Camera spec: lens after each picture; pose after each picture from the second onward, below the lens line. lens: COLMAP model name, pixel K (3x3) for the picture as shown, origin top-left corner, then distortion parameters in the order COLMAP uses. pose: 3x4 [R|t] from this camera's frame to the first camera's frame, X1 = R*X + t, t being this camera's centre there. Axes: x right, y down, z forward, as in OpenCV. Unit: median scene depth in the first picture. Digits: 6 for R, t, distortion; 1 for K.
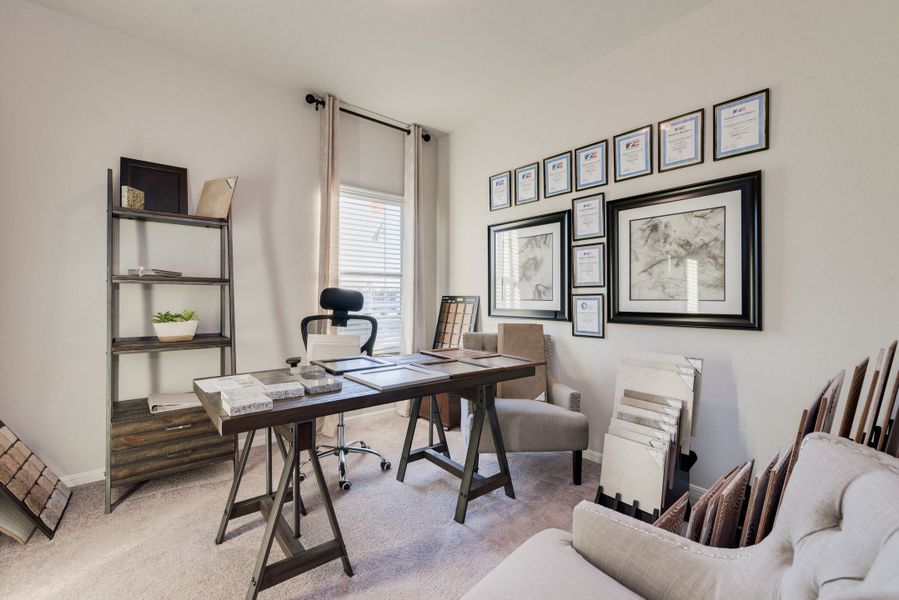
lens RADIAL K [[375.7, 0, 445.4], [0, 375.7, 301.2], [0, 0, 1]] dist [-0.011433, 0.000037]
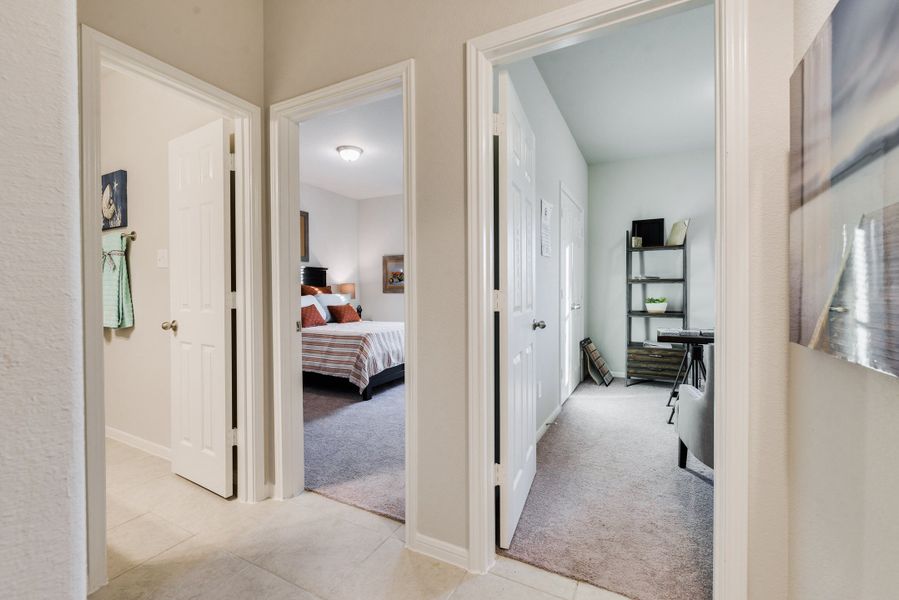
lens RADIAL K [[388.8, 0, 452.2], [0, 388.8, 296.0], [0, 0, 1]] dist [-0.000885, 0.000087]
pose [[0.382467, 0.009081, -0.923925, 0.712184], [0.002910, 0.999935, 0.011032, -0.005913], [0.923965, -0.006908, 0.382415, -0.721211]]
